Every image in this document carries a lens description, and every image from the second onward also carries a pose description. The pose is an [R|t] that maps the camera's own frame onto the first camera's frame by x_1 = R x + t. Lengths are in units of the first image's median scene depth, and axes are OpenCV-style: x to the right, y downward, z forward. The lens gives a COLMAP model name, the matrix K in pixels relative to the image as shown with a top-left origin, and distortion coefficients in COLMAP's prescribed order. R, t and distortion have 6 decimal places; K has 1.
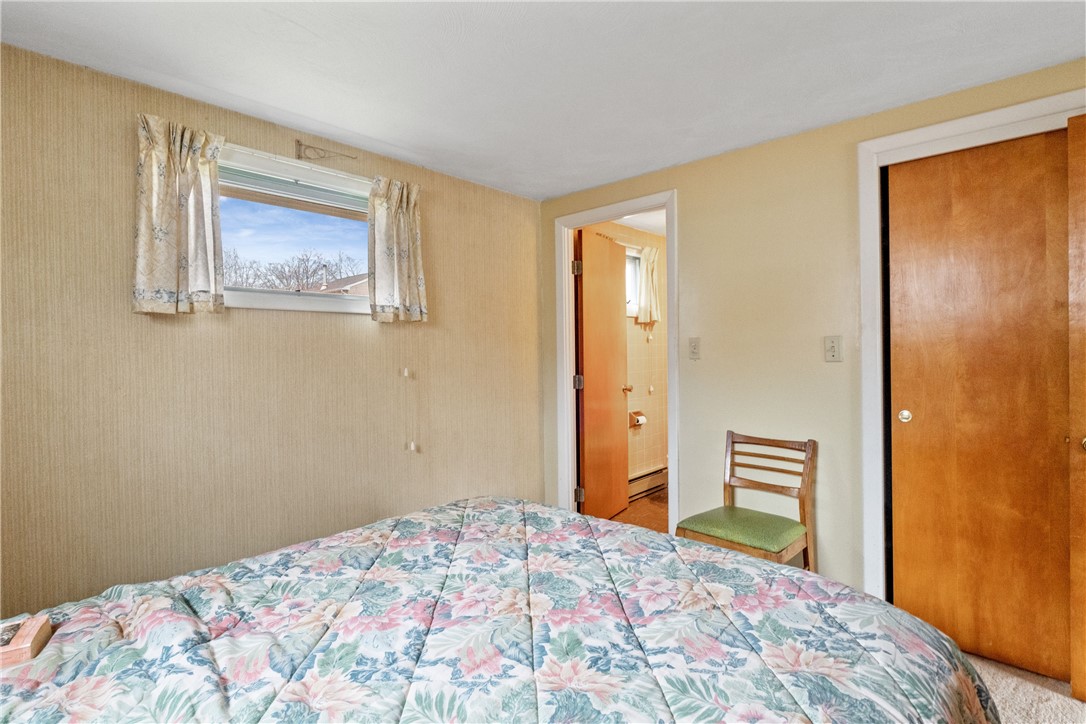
lens RADIAL K [[514.6, 0, 539.0], [0, 514.6, 361.4], [0, 0, 1]] dist [0.000237, -0.000073]
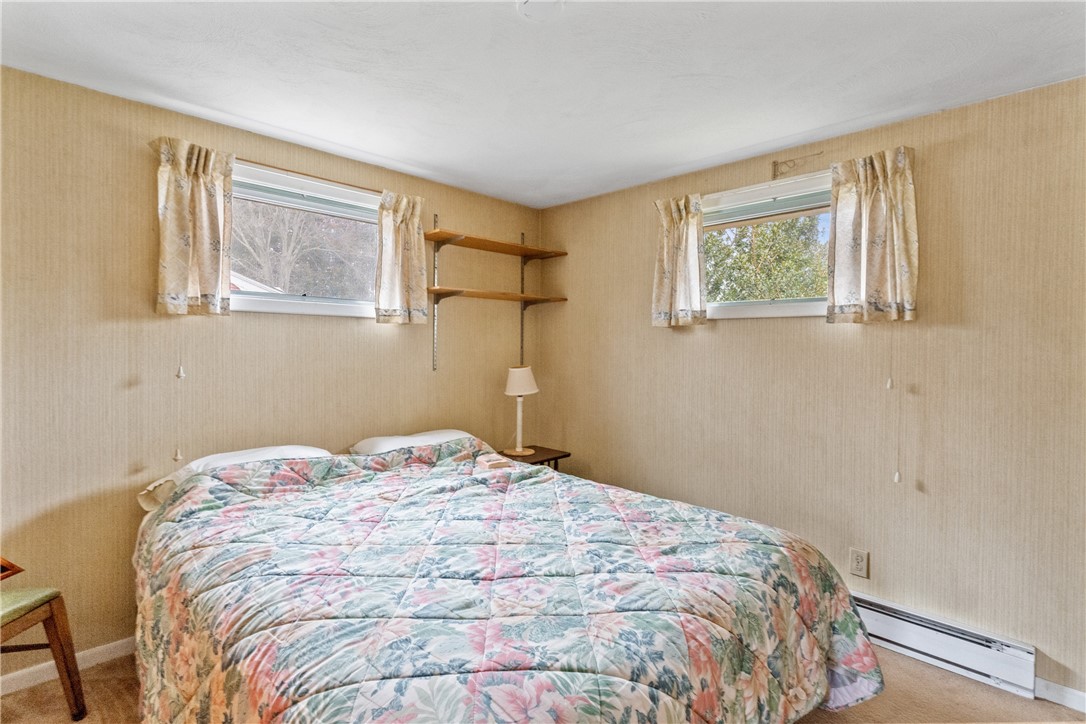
lens RADIAL K [[514.6, 0, 539.0], [0, 514.6, 361.4], [0, 0, 1]] dist [0.000237, -0.000073]
pose [[-0.019557, 0.040248, -0.998998, 0.756495], [-0.033349, 0.998607, 0.040885, -0.038829], [0.999252, 0.034115, -0.018188, 0.621019]]
